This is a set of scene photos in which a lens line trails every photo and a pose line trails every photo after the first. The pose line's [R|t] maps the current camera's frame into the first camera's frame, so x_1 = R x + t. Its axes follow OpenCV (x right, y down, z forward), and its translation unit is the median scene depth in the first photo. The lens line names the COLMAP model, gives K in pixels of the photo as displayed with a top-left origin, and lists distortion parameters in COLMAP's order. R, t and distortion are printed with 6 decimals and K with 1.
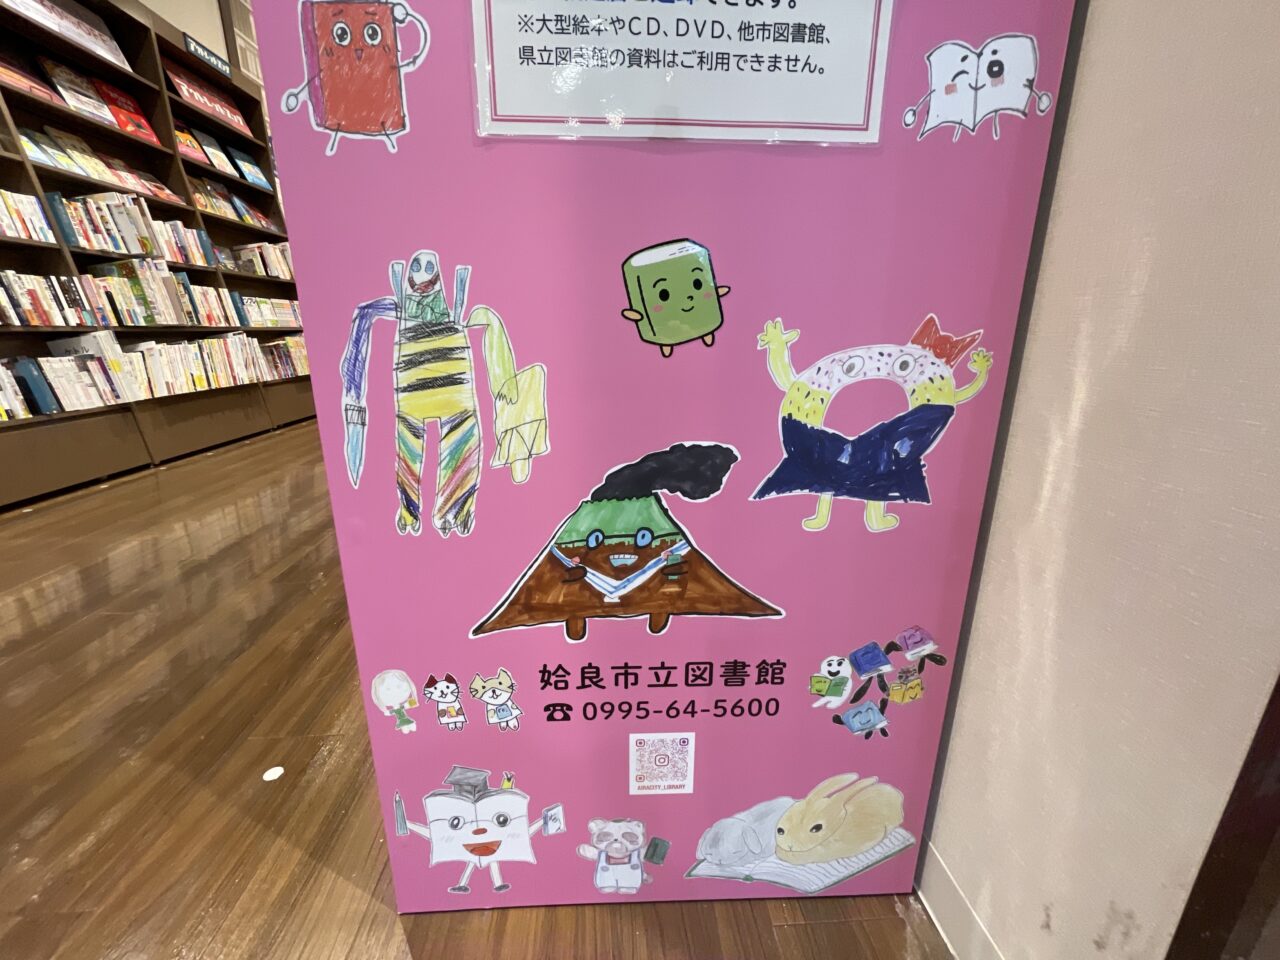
lens RADIAL K [[519.2, 0, 637.6], [0, 519.2, 483.5], [0, 0, 1]] dist [-0.006675, 0.000867]
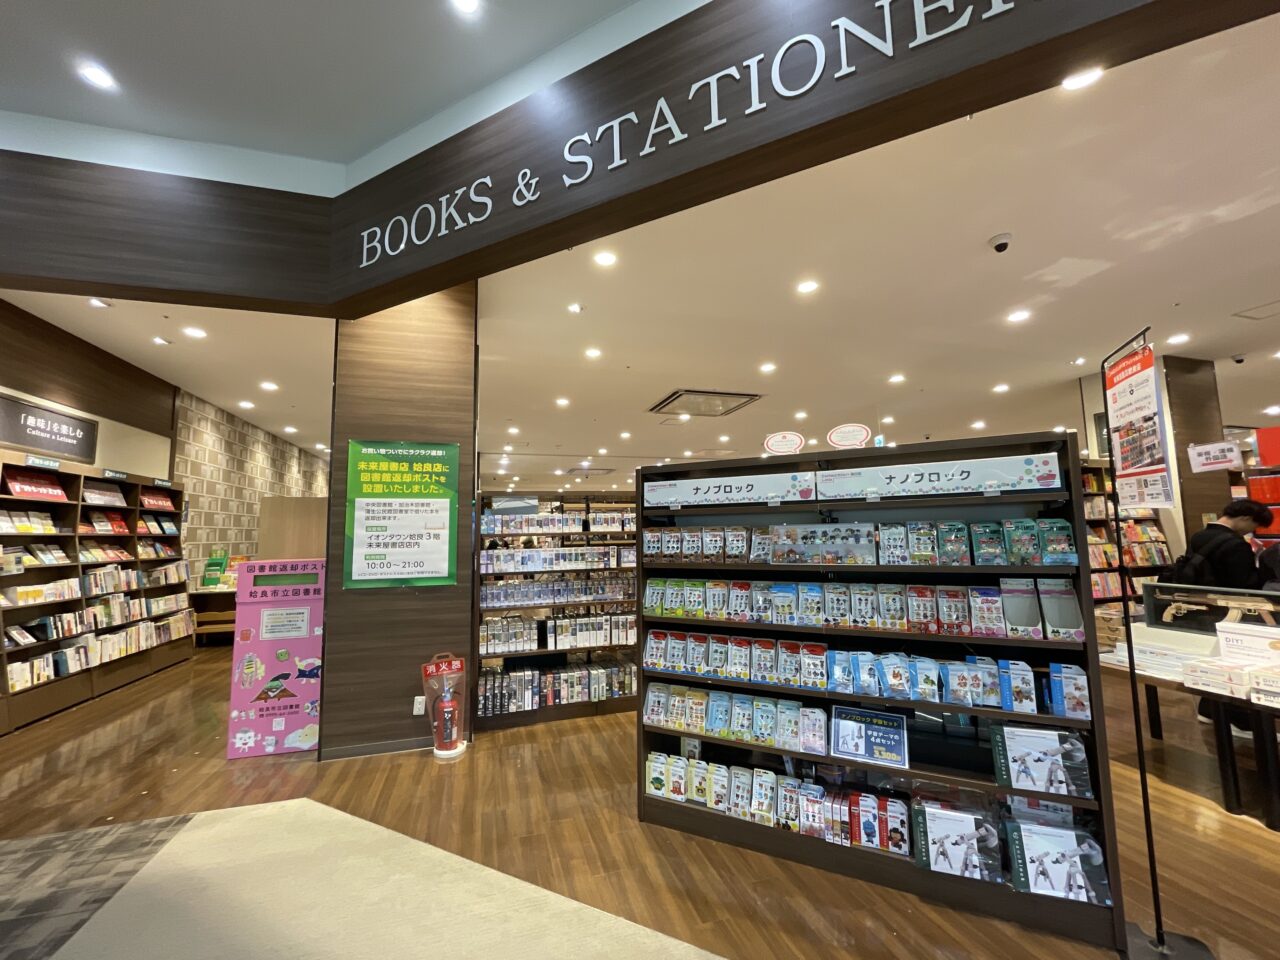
lens RADIAL K [[519.2, 0, 640.0], [0, 519.2, 481.4], [0, 0, 1]] dist [-0.006675, 0.000867]
pose [[0.972032, 0.000109, 0.234848, 3.117952], [0.089861, 0.923725, -0.372366, 0.576682], [-0.216976, 0.383055, 0.897881, -7.438124]]
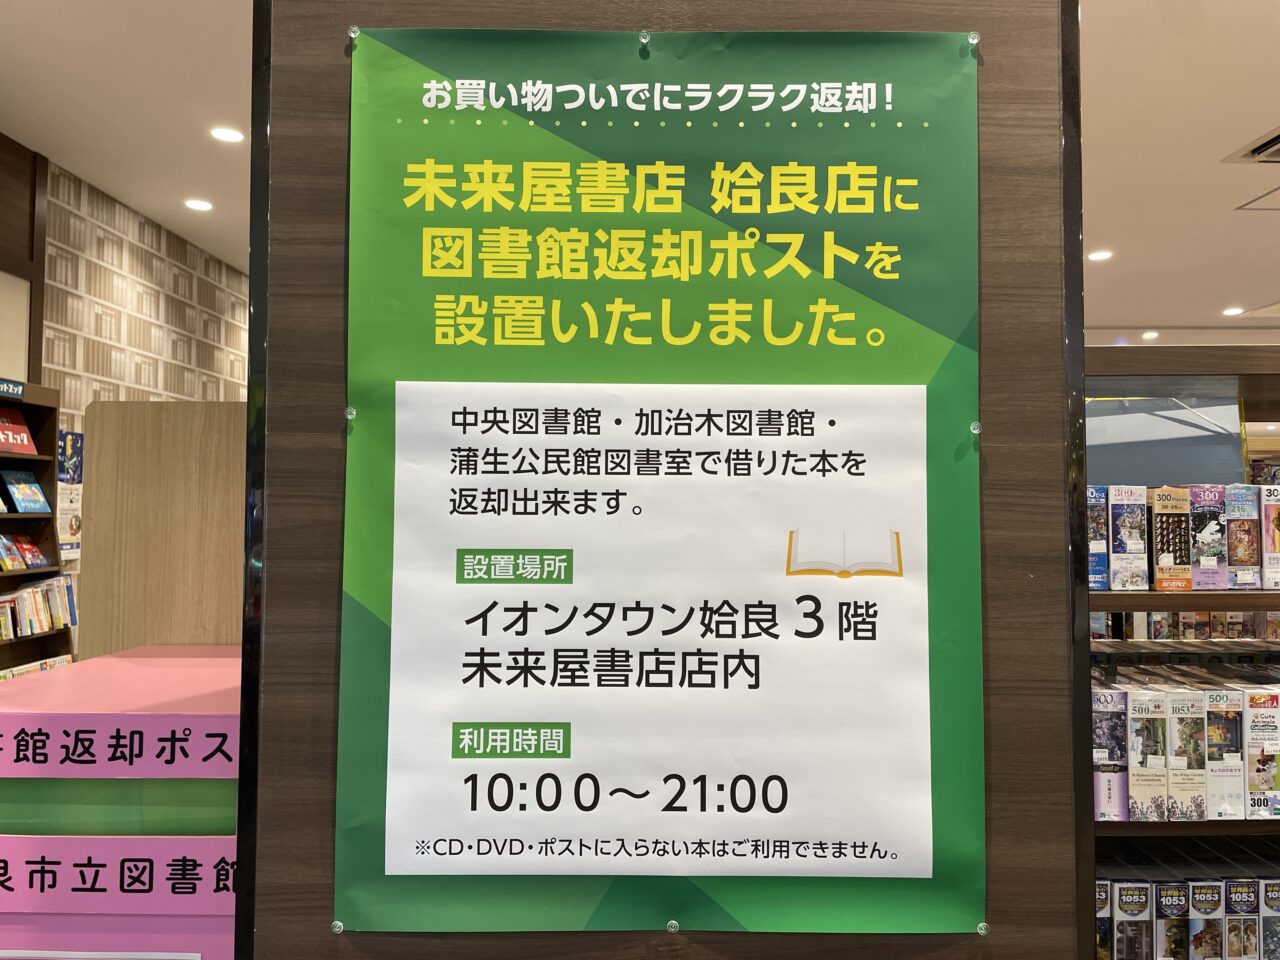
lens RADIAL K [[979.8, 0, 644.3], [0, 979.8, 471.0], [0, 0, 1]] dist [0.028849, -0.030907]
pose [[0.997750, -0.005185, -0.066840, 1.714558], [-0.016676, 0.946471, -0.322357, -1.291476], [0.064934, 0.322746, 0.944256, -2.155169]]
